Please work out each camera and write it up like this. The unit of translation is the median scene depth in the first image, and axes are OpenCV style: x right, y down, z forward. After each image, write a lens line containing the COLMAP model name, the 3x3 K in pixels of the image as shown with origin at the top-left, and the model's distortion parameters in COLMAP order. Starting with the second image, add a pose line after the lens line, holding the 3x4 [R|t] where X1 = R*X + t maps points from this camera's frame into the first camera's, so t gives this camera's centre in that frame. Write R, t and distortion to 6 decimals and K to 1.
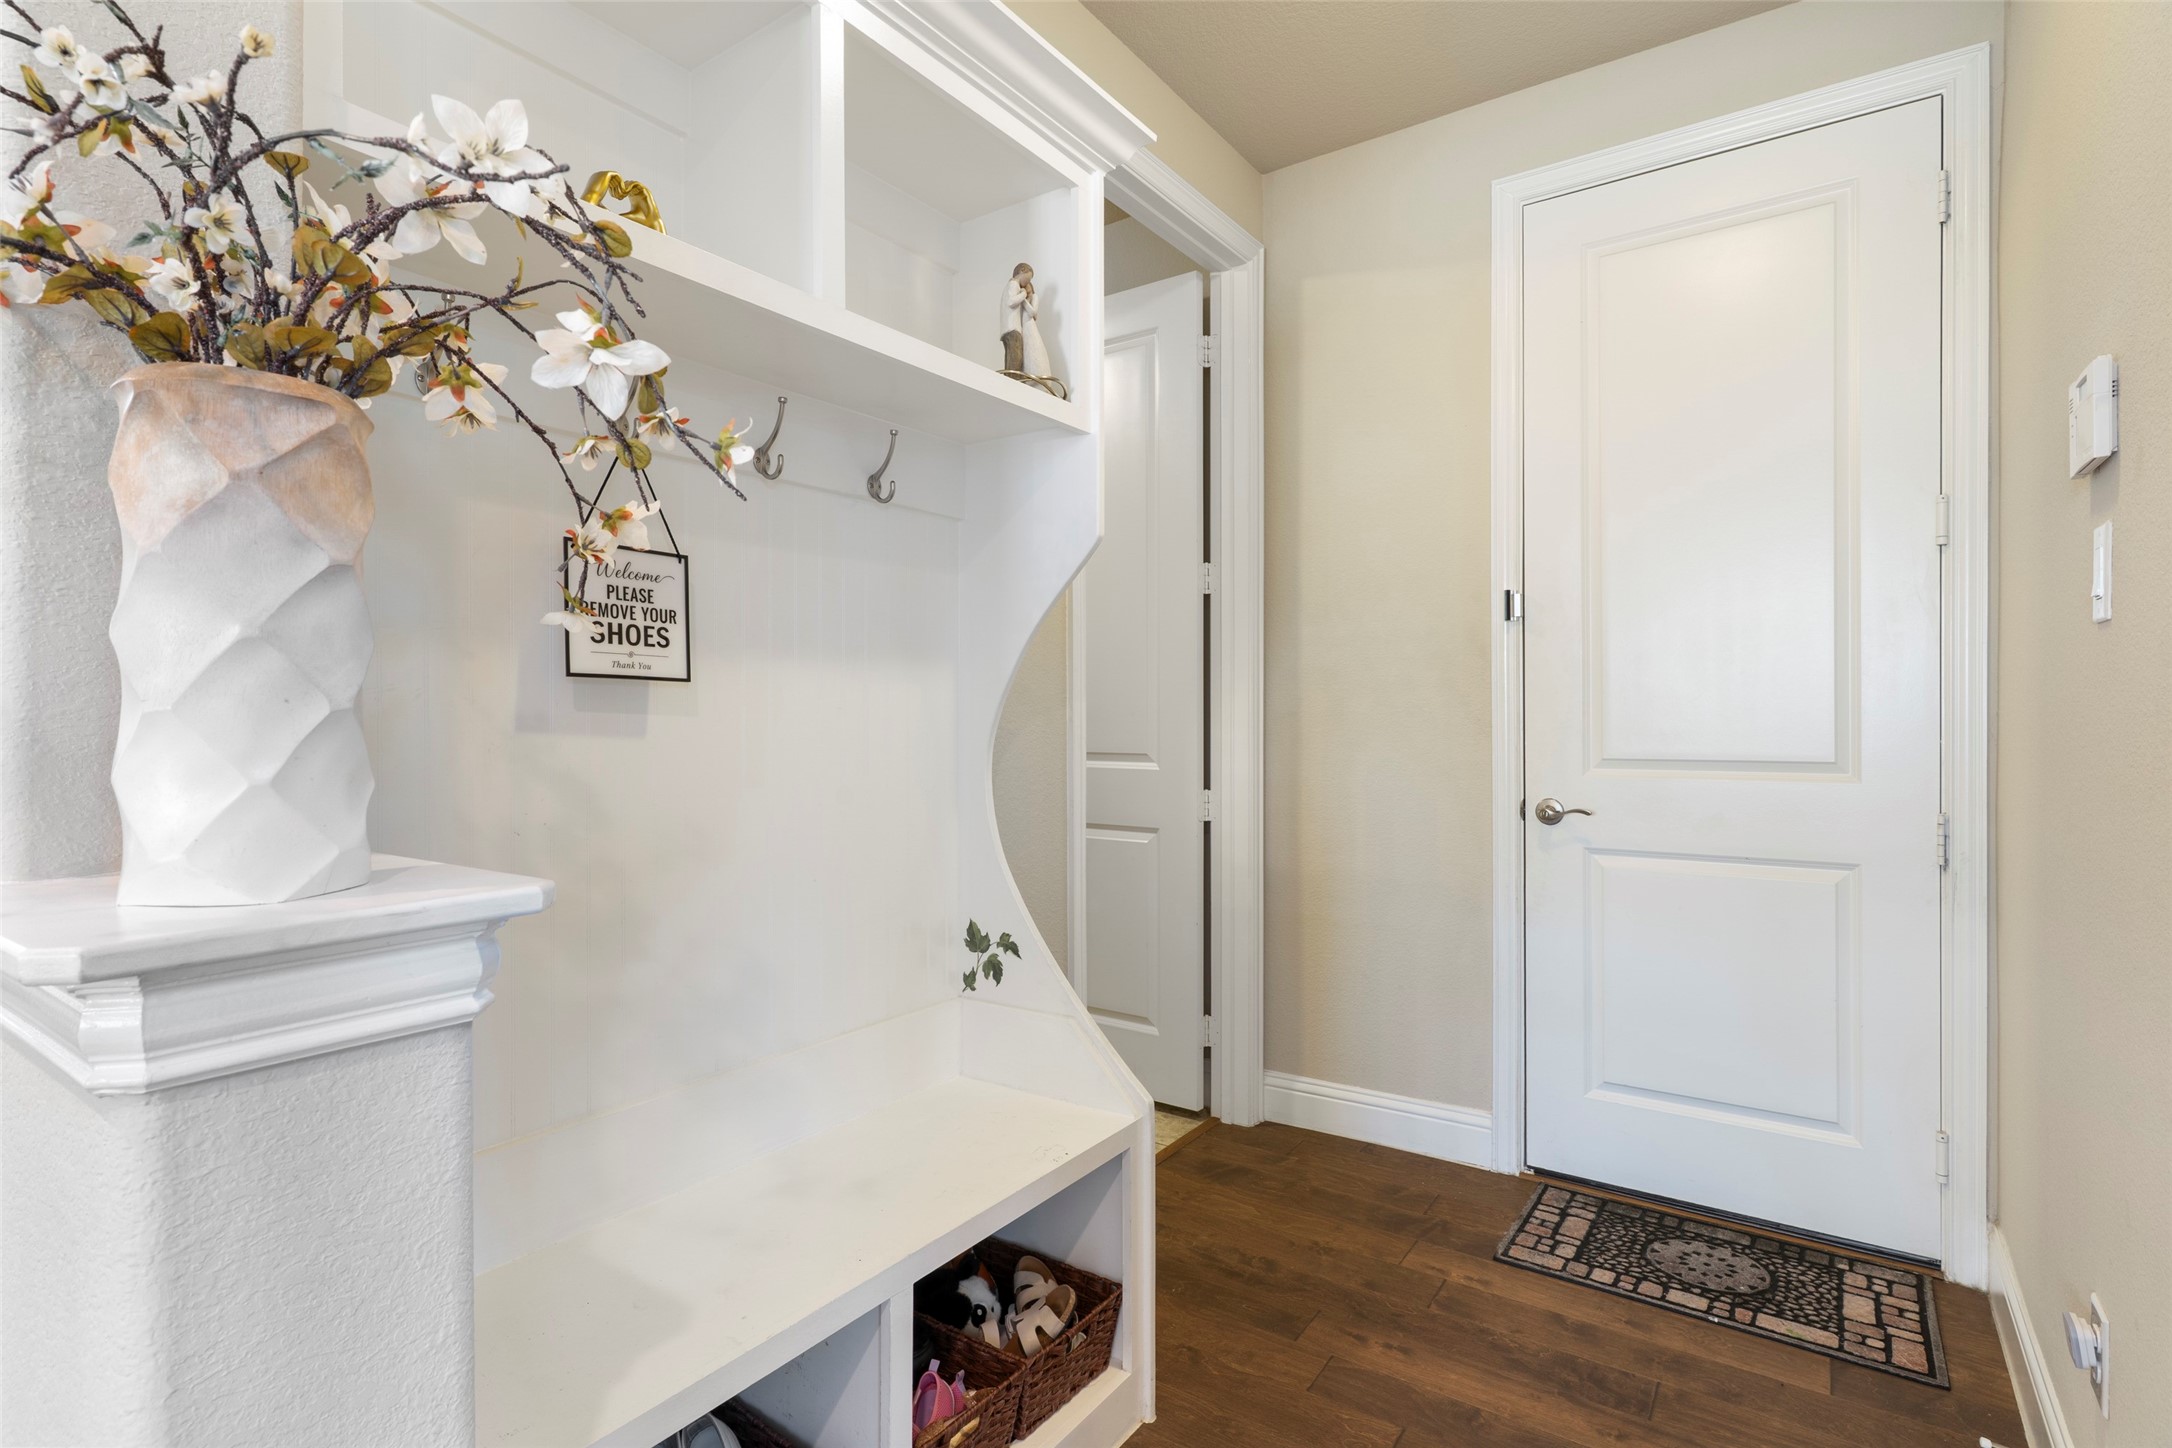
lens RADIAL K [[1088.0, 0, 1082.0], [0, 1088.0, 716.2], [0, 0, 1]] dist [0.016807, 0.000783]
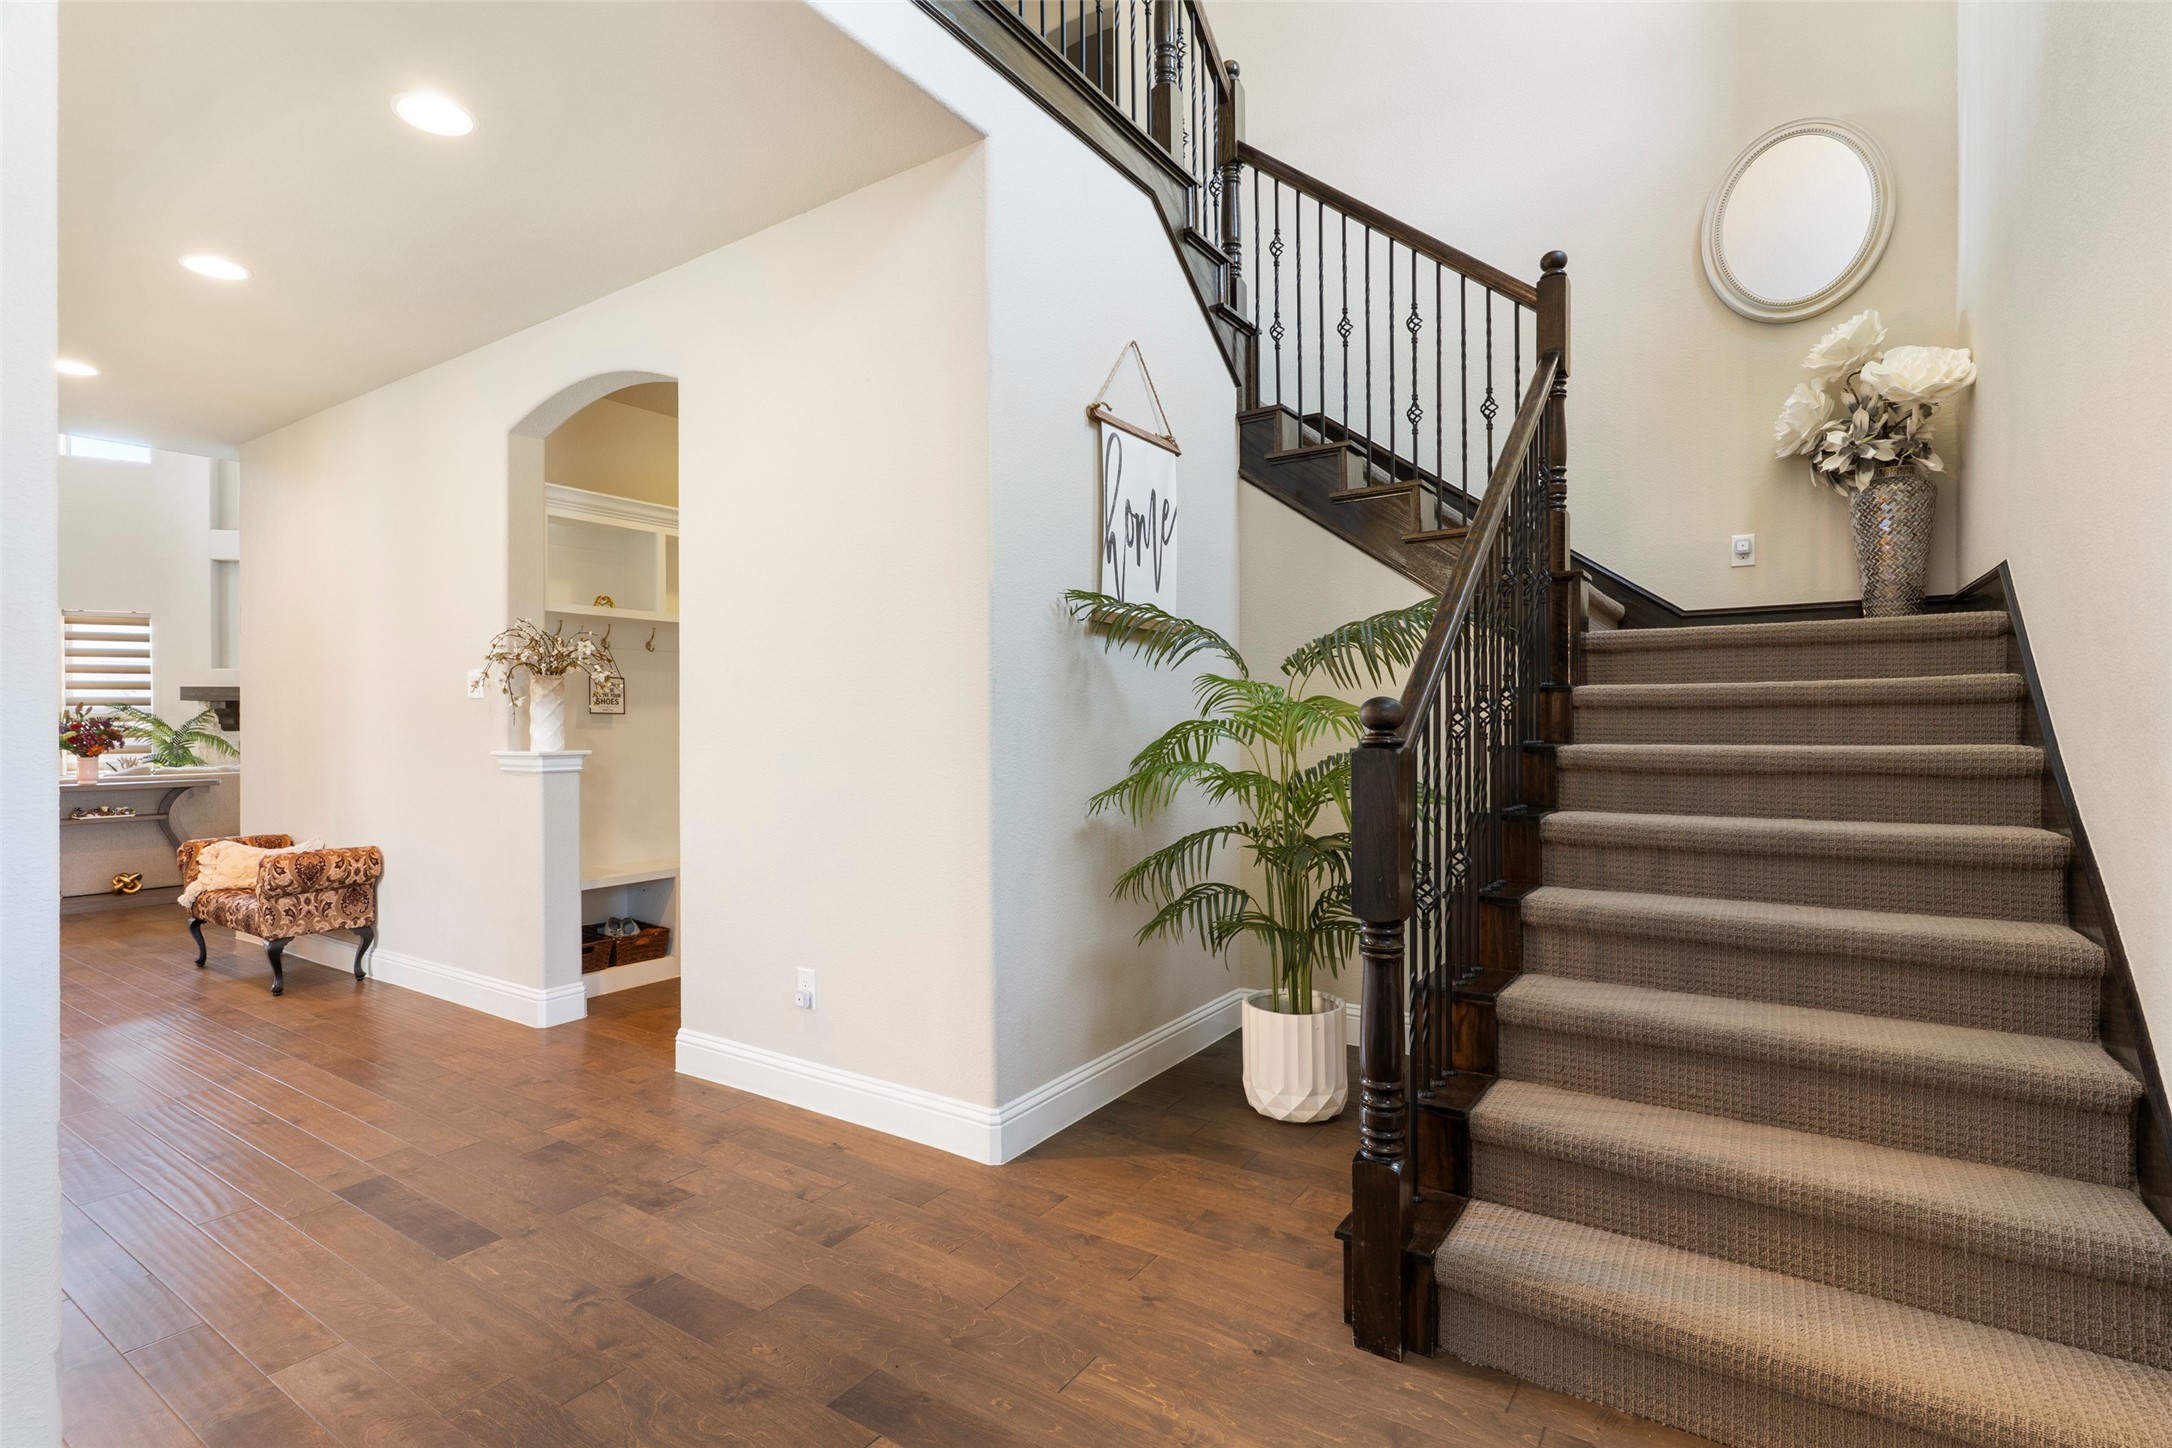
lens RADIAL K [[1031.5, 0, 1072.4], [0, 1031.5, 722.4], [0, 0, 1]] dist [-0.001243, -0.000398]
pose [[0.999927, -0.000504, 0.012051, 2.388116], [0.000518, 0.999999, -0.001184, -0.004809], [-0.012051, 0.001190, 0.999927, -5.372323]]
